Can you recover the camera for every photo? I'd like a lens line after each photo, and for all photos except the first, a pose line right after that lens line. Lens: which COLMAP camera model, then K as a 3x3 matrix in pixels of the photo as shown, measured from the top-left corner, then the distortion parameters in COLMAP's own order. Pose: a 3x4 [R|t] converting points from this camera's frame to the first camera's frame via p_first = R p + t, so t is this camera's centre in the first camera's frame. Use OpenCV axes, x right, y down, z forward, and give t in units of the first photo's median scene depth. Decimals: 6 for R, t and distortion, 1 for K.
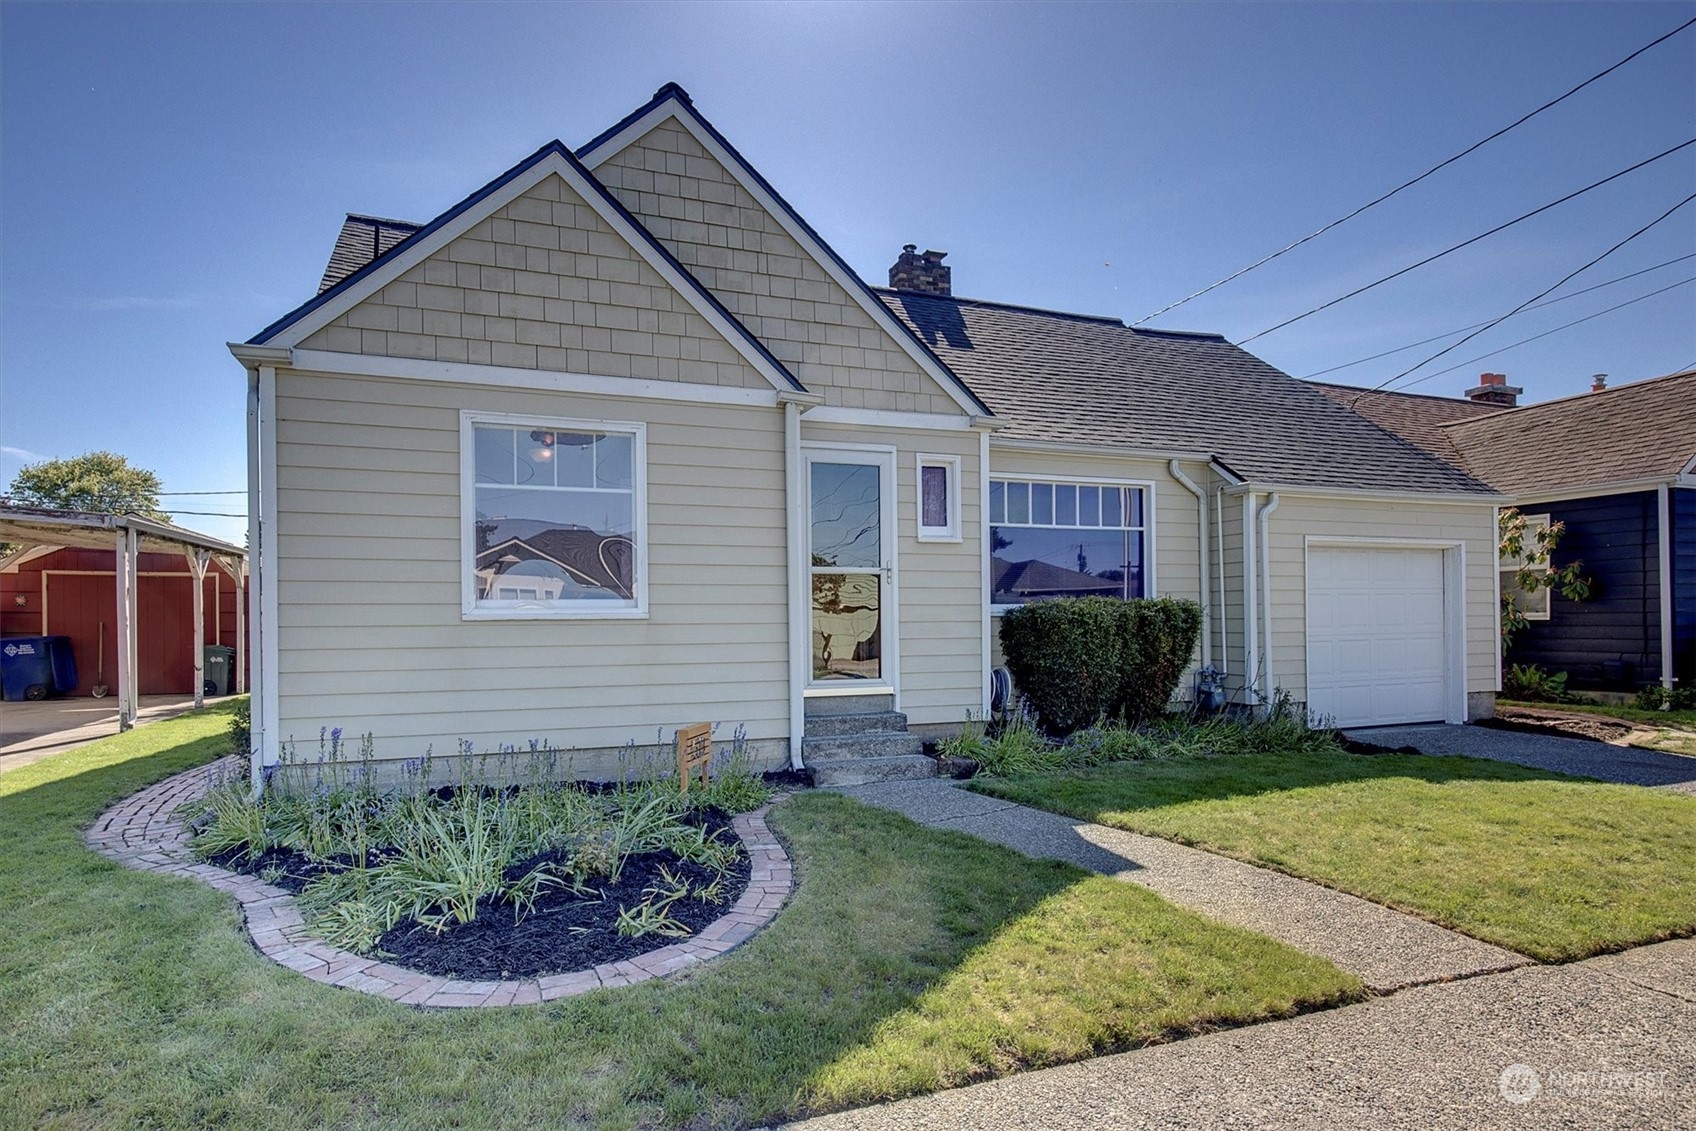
lens RADIAL K [[944.0, 0, 848.4], [0, 944.0, 615.1], [0, 0, 1]] dist [0.003701, -0.001160]
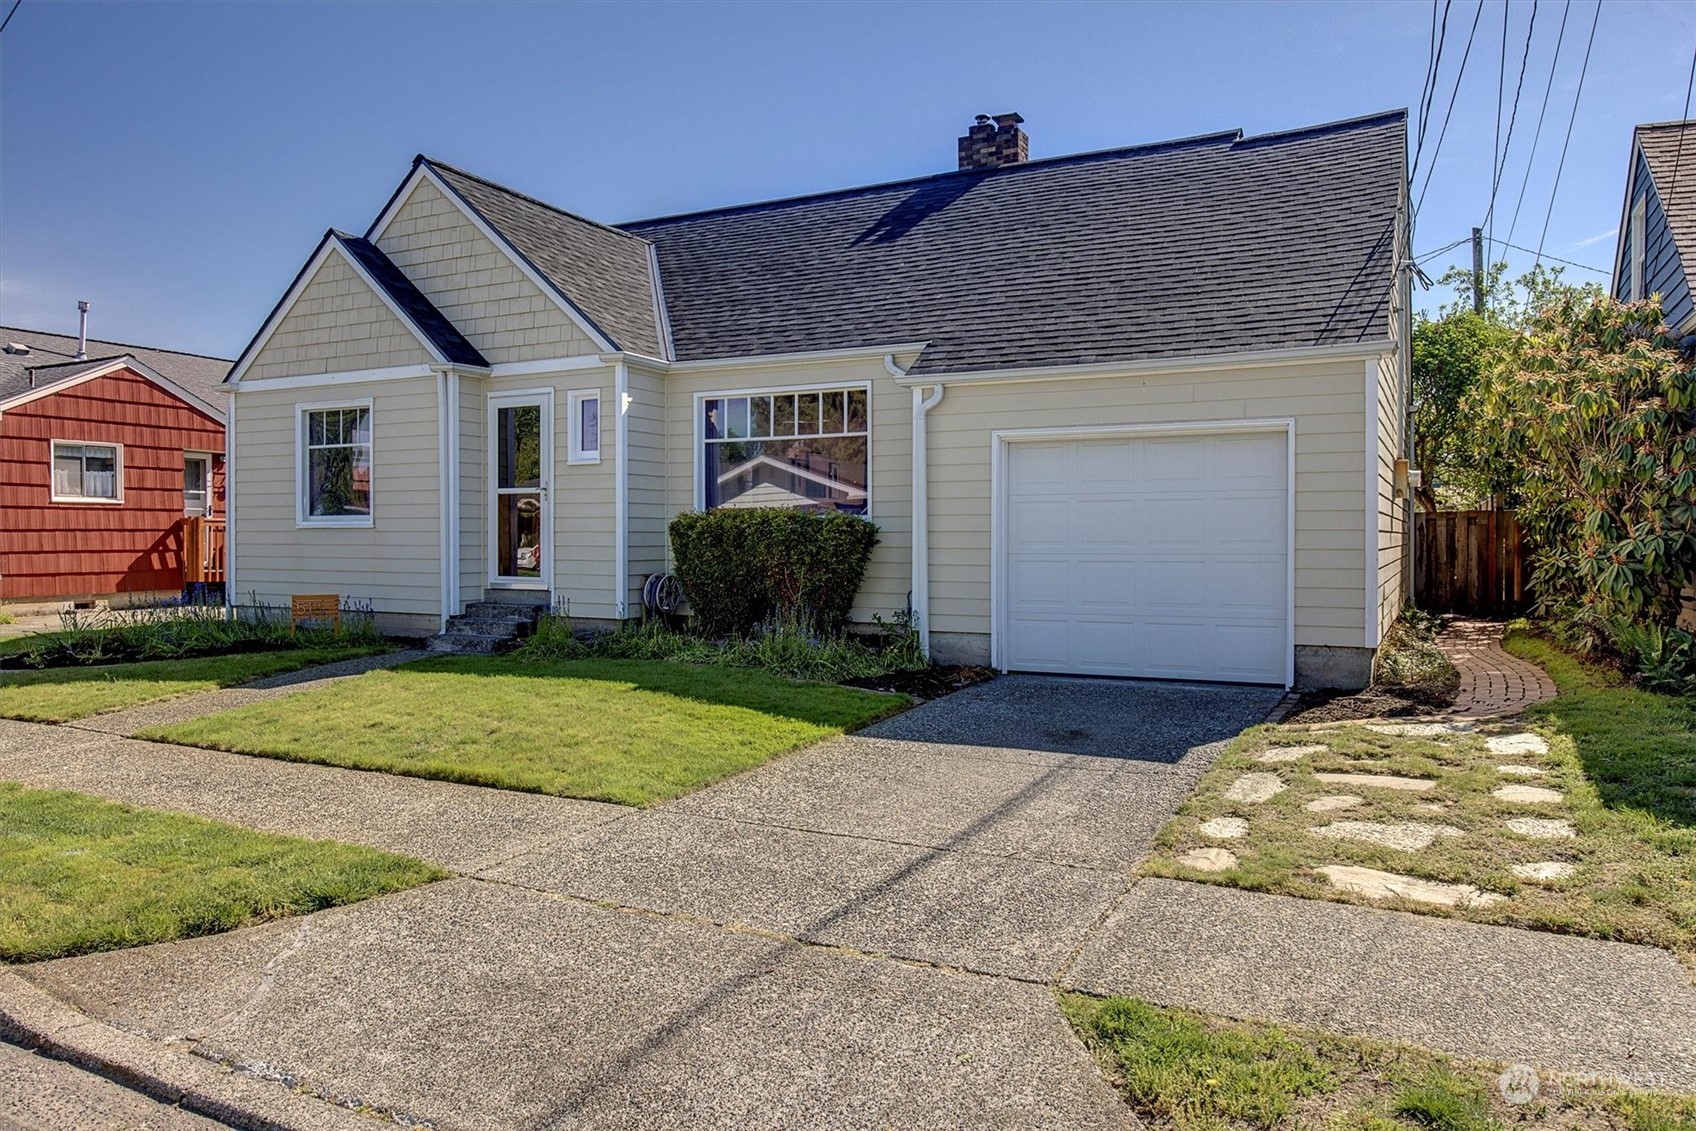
lens RADIAL K [[1178.0, 0, 839.6], [0, 1178.0, 540.0], [0, 0, 1]] dist [-0.006711, -0.001644]
pose [[0.653529, 0.012106, -0.756805, 1.458046], [-0.003676, 0.999911, 0.012821, -0.002926], [0.756892, -0.005597, 0.653516, 0.287905]]
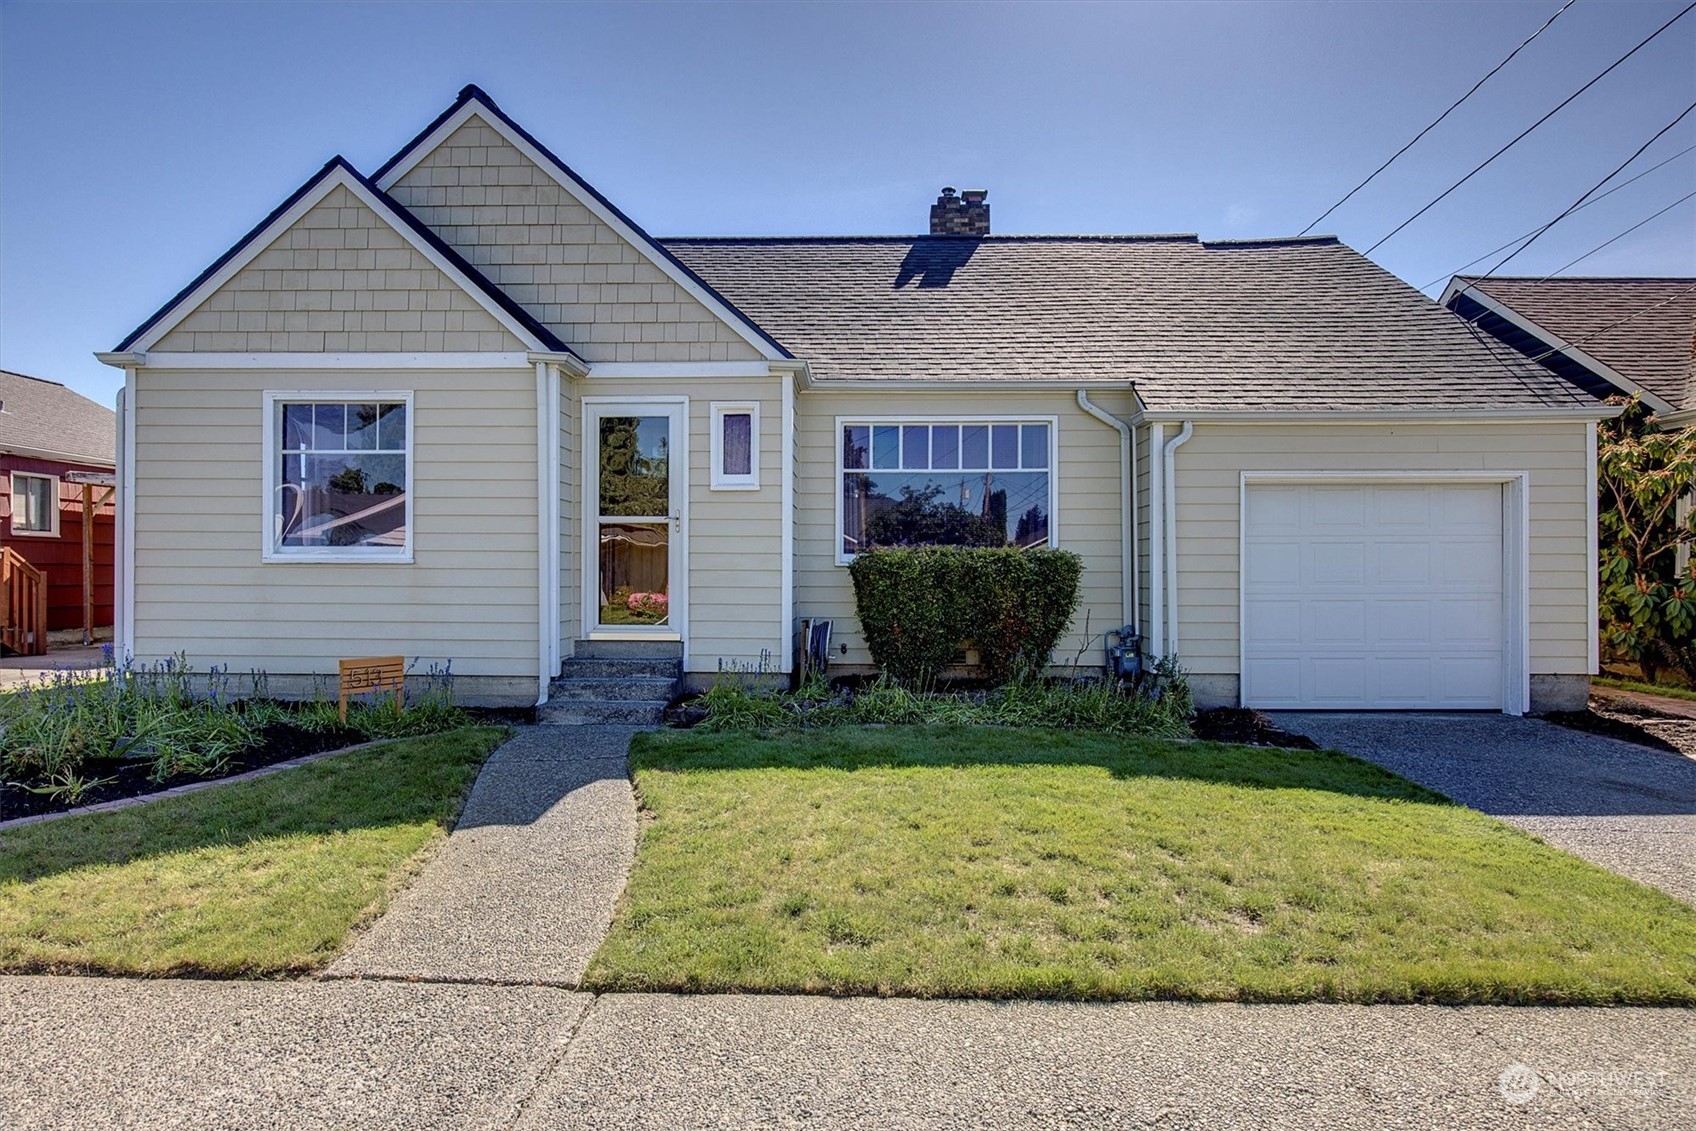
lens RADIAL K [[901.1, 0, 848.0], [0, 901.1, 565.5], [0, 0, 1]] dist [0.001114, -0.000302]
pose [[0.920814, 0.008286, -0.389914, 0.592037], [-0.009625, 0.999953, -0.001483, 0.002469], [0.389883, 0.005118, 0.920850, 0.179155]]
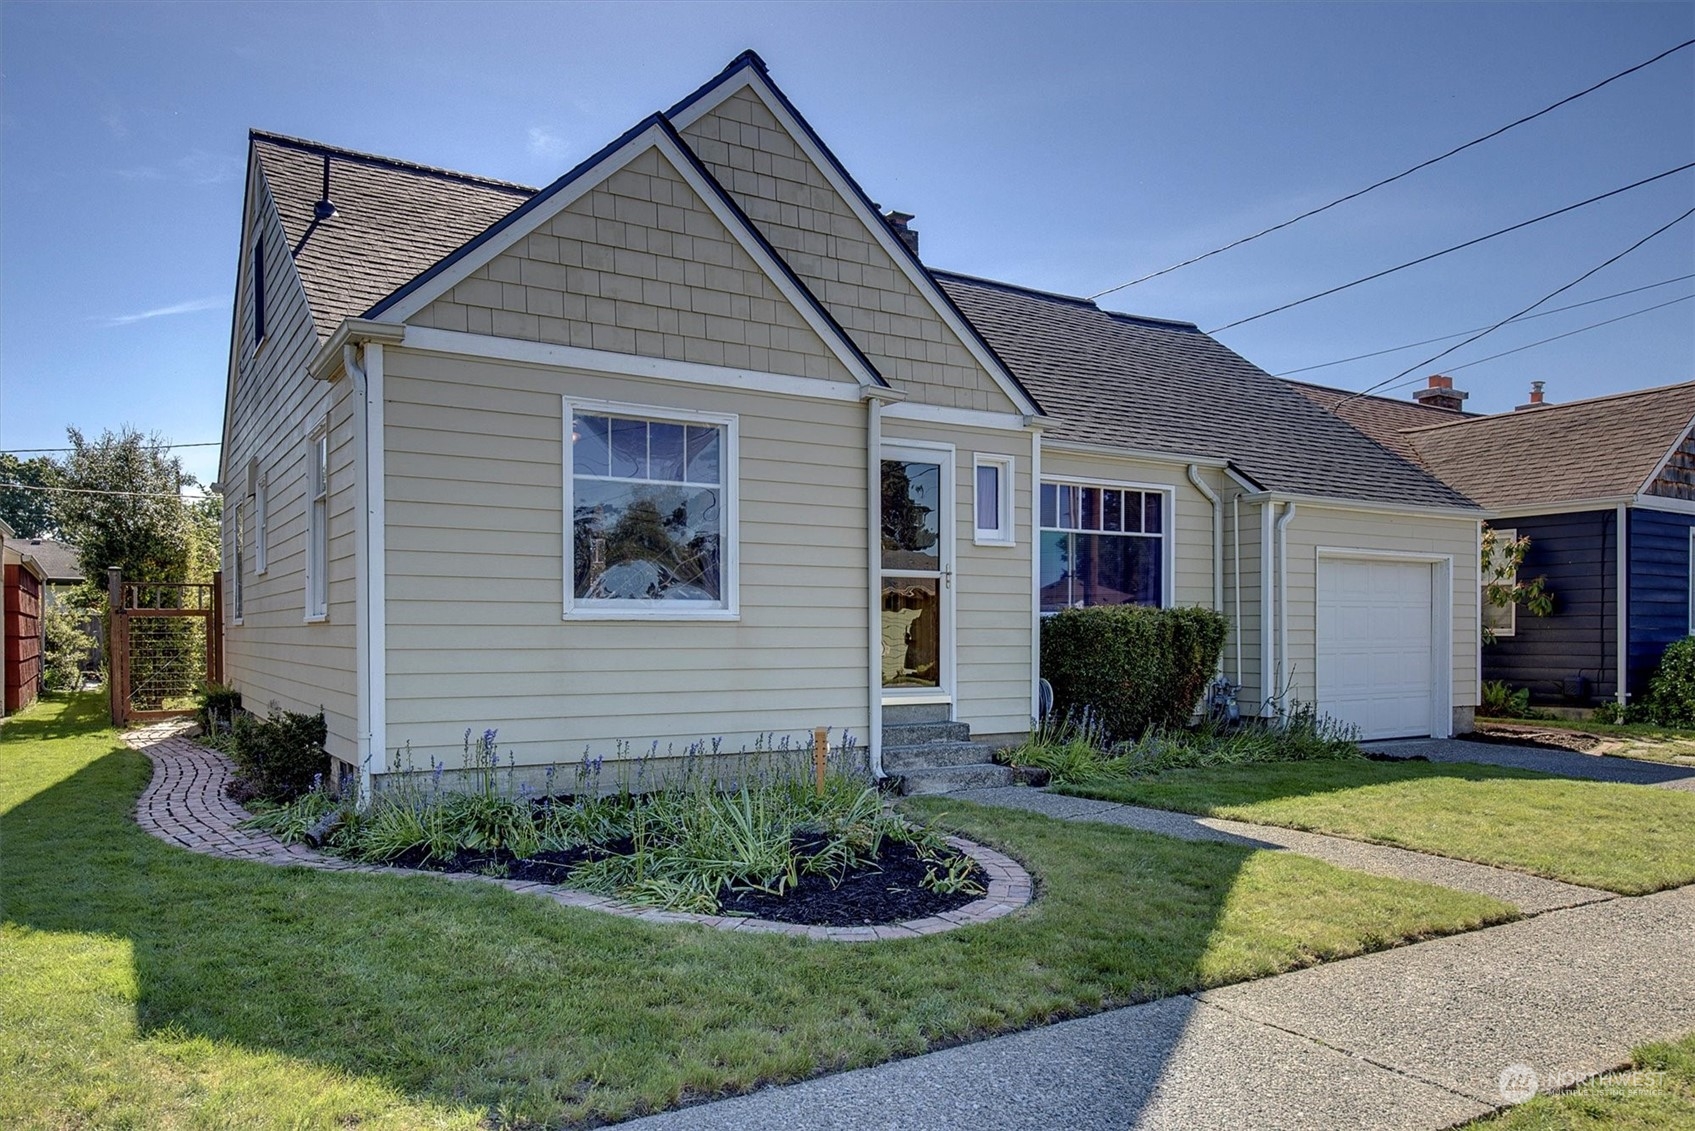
lens RADIAL K [[1203.4, 0, 850.5], [0, 1203.4, 645.6], [0, 0, 1]] dist [-0.003054, 0.003671]
pose [[0.983369, 0.007802, 0.181453, -0.275958], [-0.010241, 0.999869, 0.012510, 0.010739], [-0.181332, -0.014160, 0.983320, -0.184108]]
